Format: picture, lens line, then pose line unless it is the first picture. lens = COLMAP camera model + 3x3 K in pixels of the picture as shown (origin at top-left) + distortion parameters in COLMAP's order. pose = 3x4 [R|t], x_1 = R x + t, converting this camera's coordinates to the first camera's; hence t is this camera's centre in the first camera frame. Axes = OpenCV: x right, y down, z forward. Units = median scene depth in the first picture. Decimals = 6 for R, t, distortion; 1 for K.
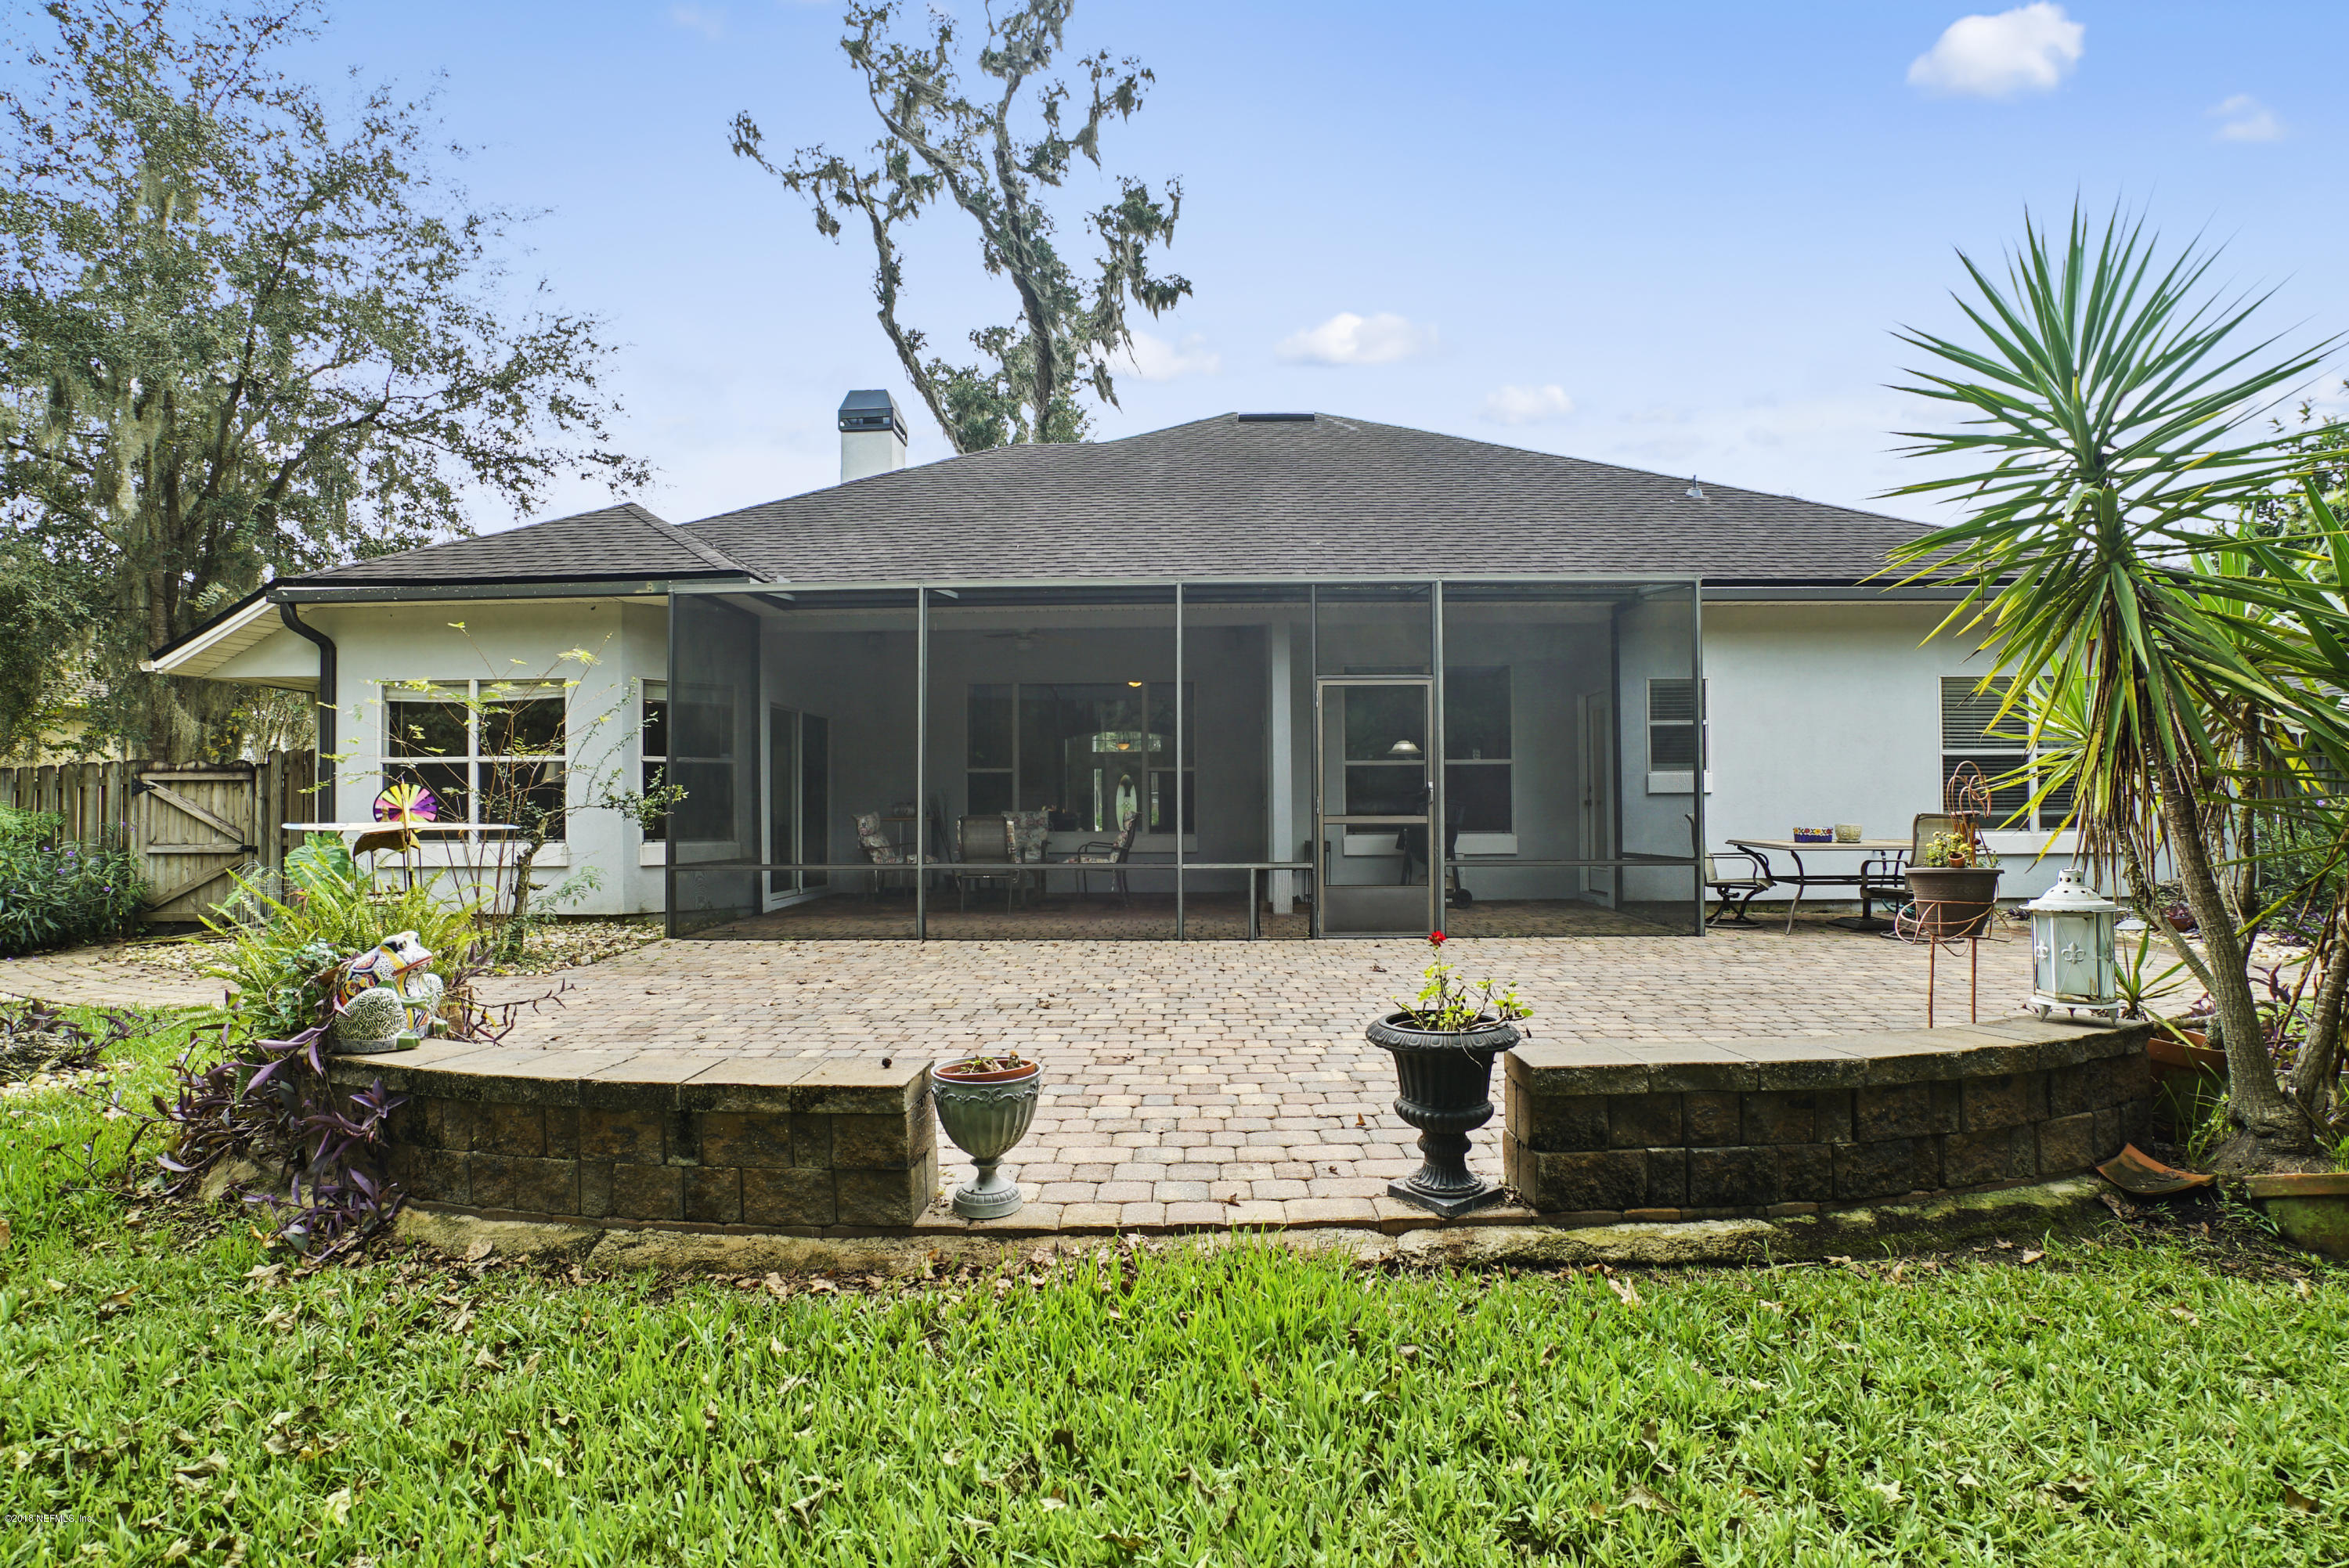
lens RADIAL K [[1116.2, 0, 1165.8], [0, 1116.2, 796.0], [0, 0, 1]] dist [-0.065250, 0.027092]
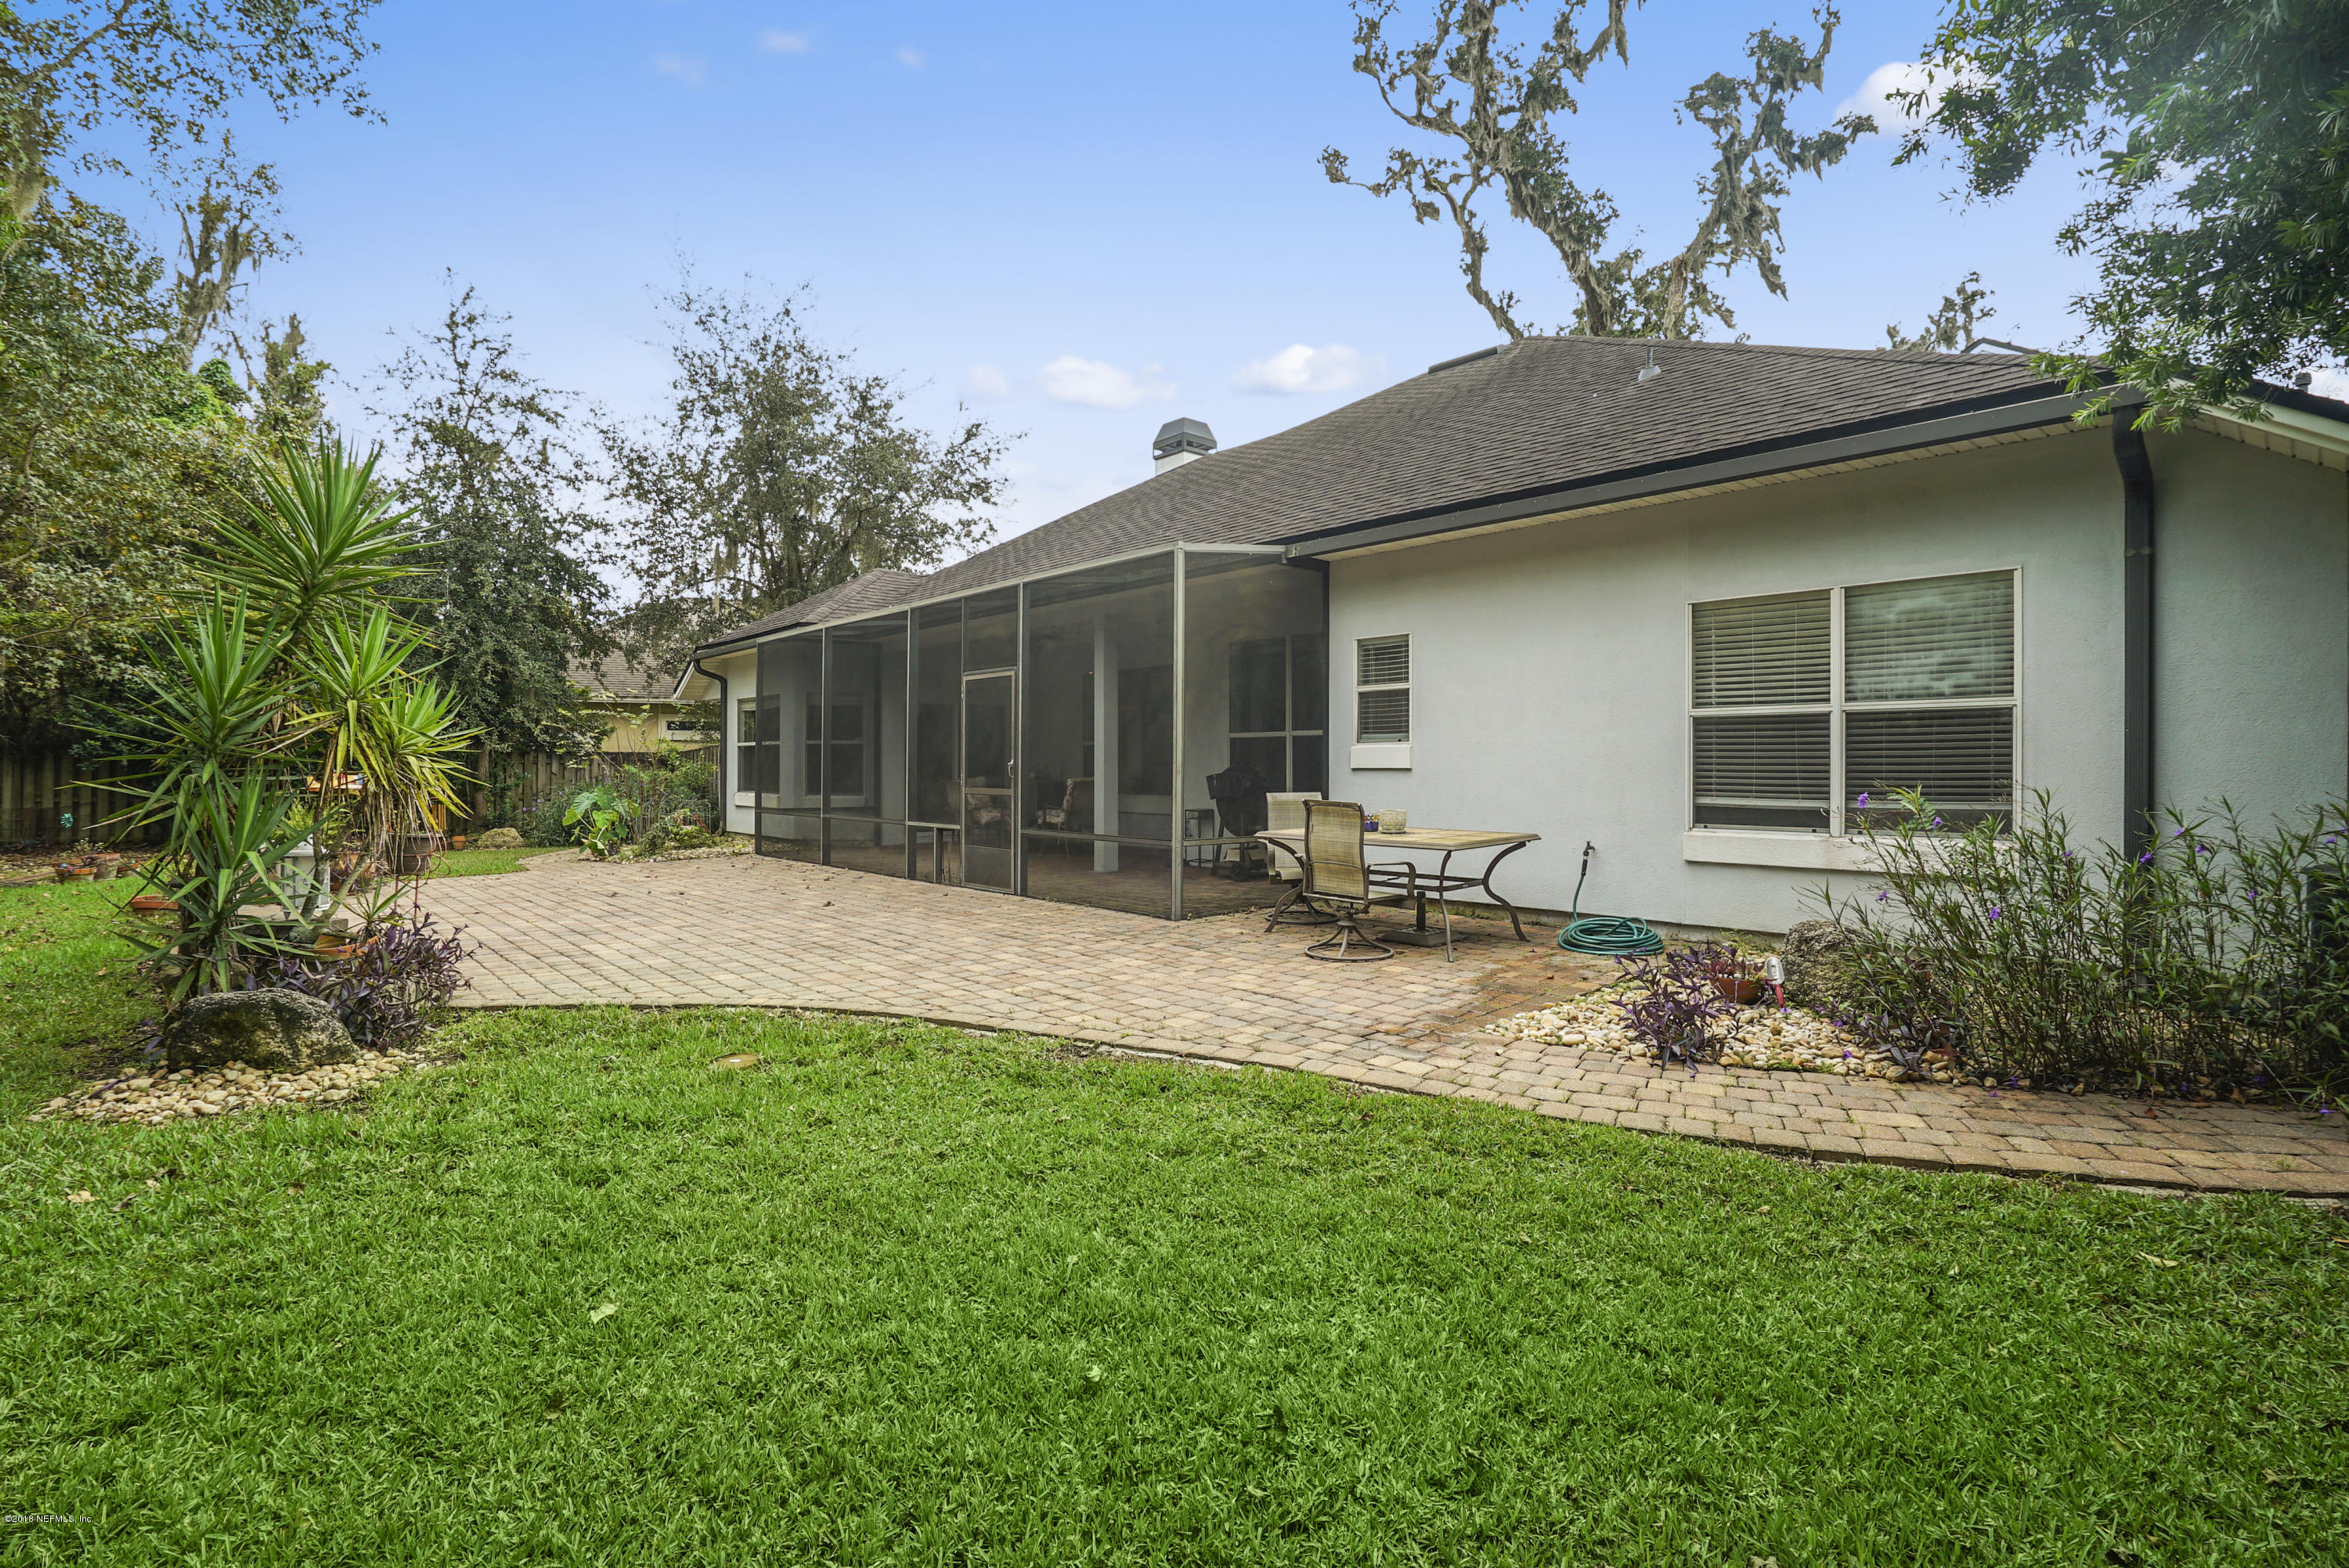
lens RADIAL K [[1116.2, 0, 1165.8], [0, 1116.2, 796.0], [0, 0, 1]] dist [-0.065250, 0.027092]
pose [[0.674288, 0.024985, -0.738045, 1.012798], [0.006070, 0.999206, 0.039371, -0.016003], [0.738443, -0.031027, 0.673601, 0.274217]]
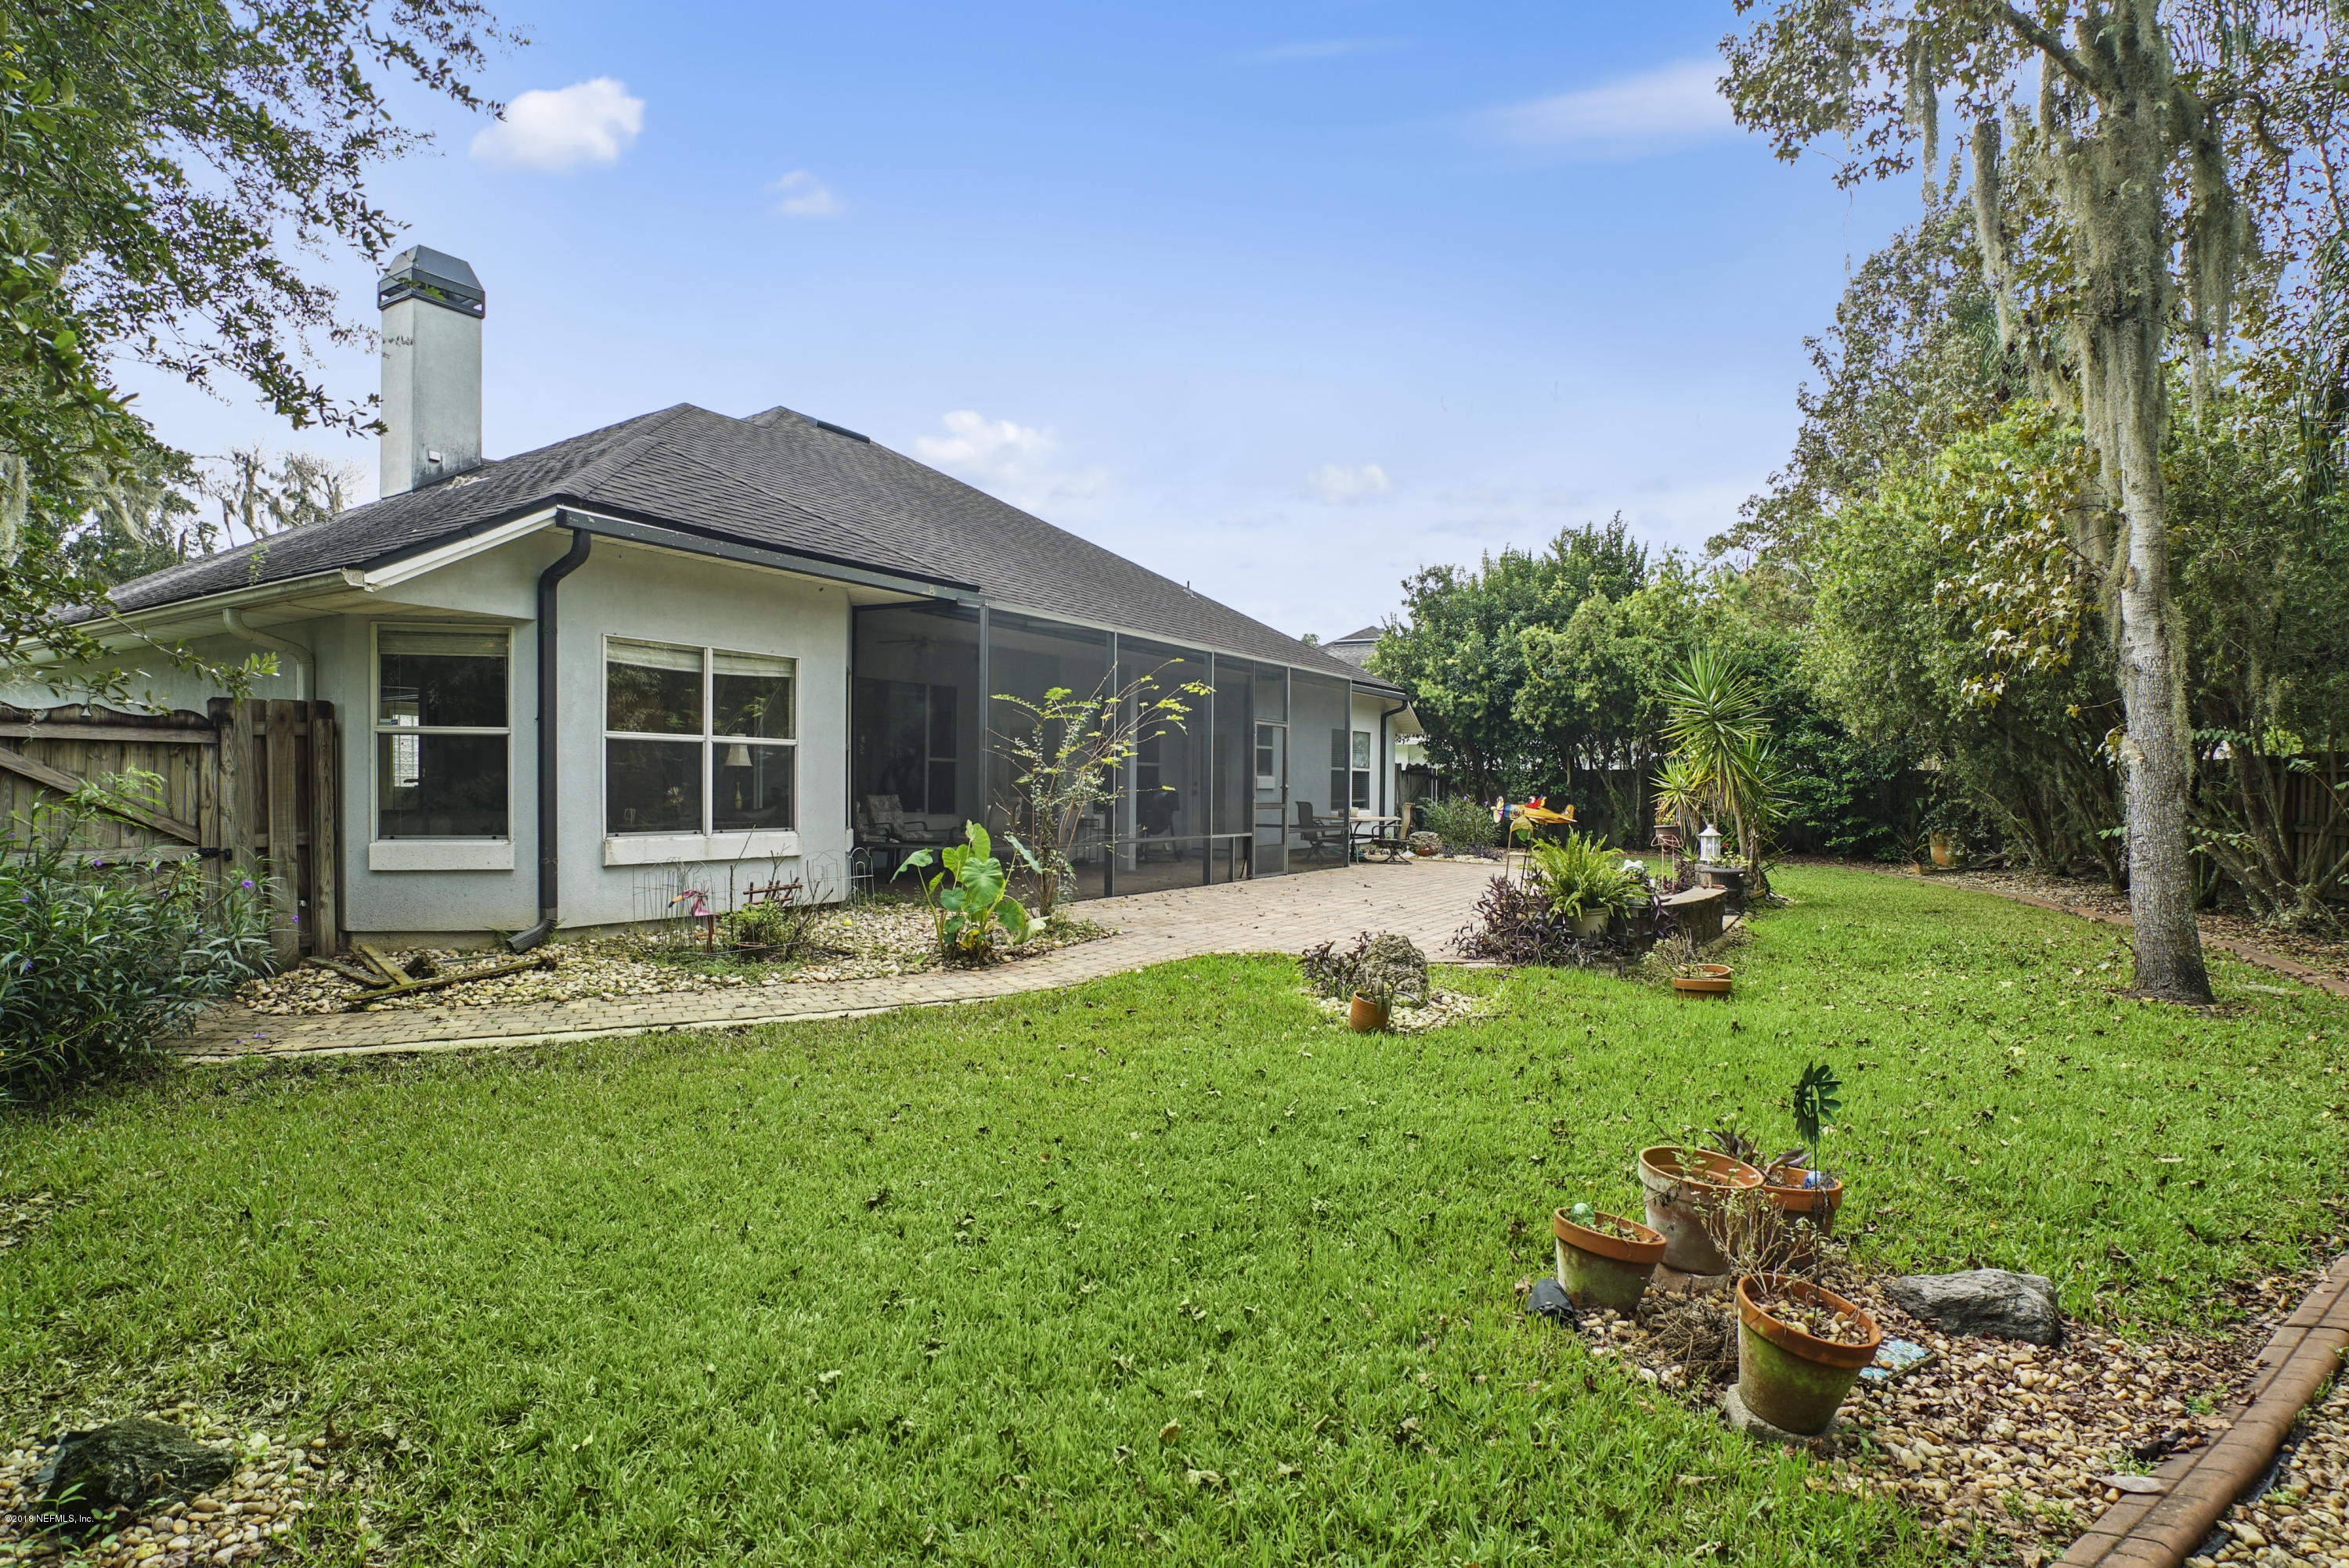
lens RADIAL K [[1157.4, 0, 1178.2], [0, 1157.4, 800.1], [0, 0, 1]] dist [-0.054367, 0.022628]
pose [[0.527228, -0.000026, 0.849724, -1.110243], [-0.029597, 0.999393, 0.018395, -0.011038], [-0.849208, -0.034847, 0.526907, 0.169185]]
